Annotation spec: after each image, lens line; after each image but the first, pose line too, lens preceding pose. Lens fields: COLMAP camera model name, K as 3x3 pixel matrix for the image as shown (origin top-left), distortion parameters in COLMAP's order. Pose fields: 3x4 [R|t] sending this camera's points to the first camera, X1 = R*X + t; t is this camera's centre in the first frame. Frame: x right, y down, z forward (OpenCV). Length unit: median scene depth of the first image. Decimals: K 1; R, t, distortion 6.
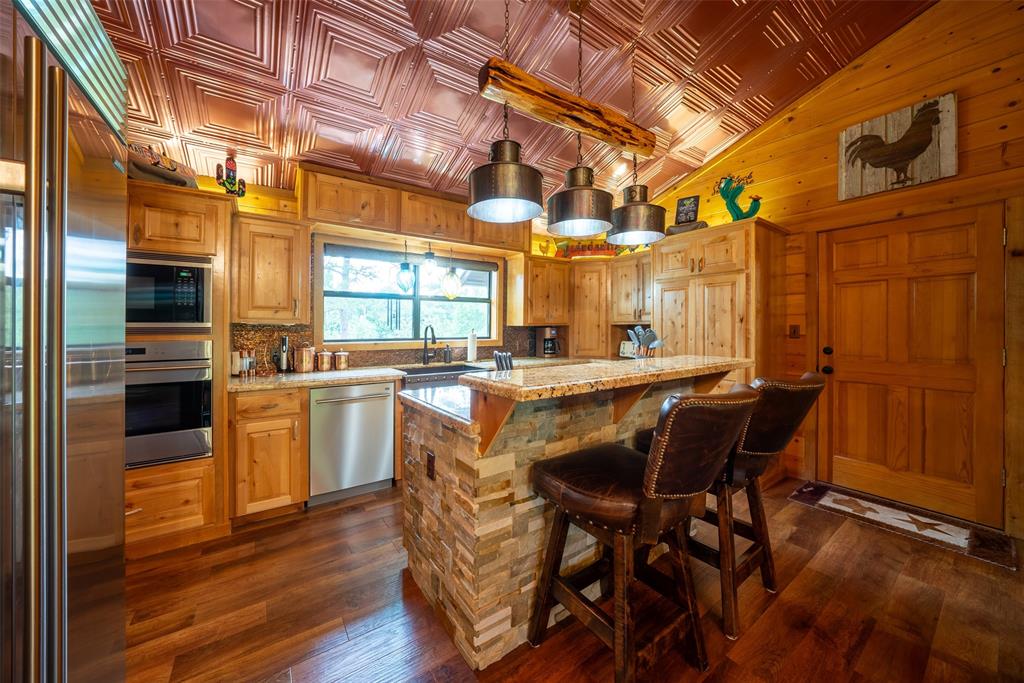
lens RADIAL K [[364.8, 0, 504.6], [0, 364.8, 317.4], [0, 0, 1]] dist [-0.019391, 0.003839]
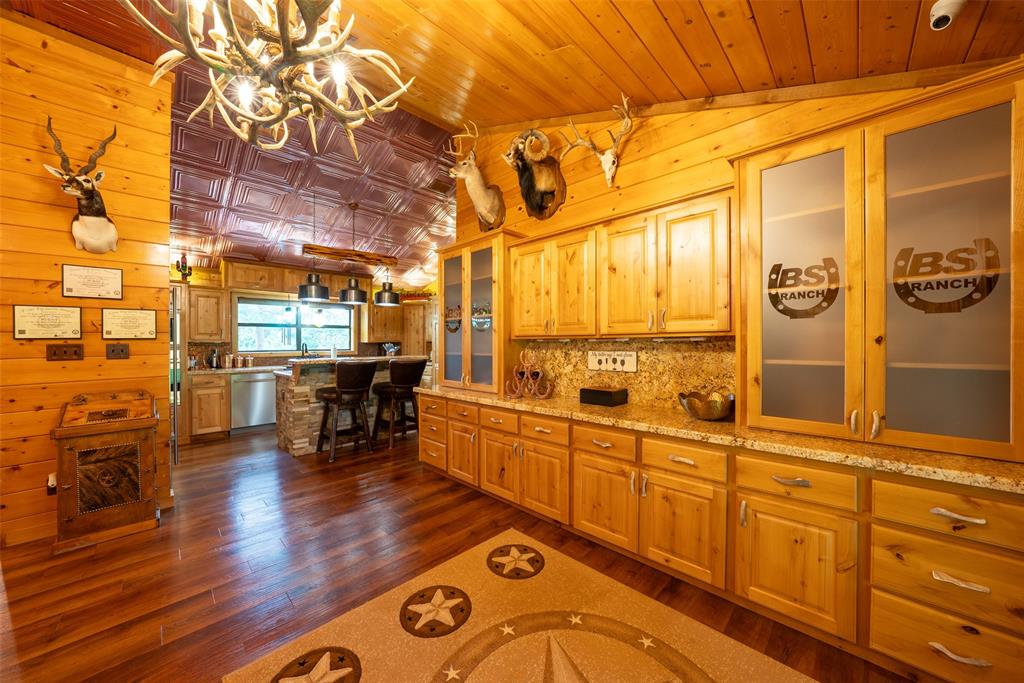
lens RADIAL K [[364.8, 0, 509.7], [0, 364.8, 338.8], [0, 0, 1]] dist [-0.019391, 0.003839]
pose [[0.983172, 0.001092, 0.182680, 0.542658], [-0.004456, 0.999828, 0.018005, -0.038335], [-0.182629, -0.018517, 0.983007, -1.096396]]
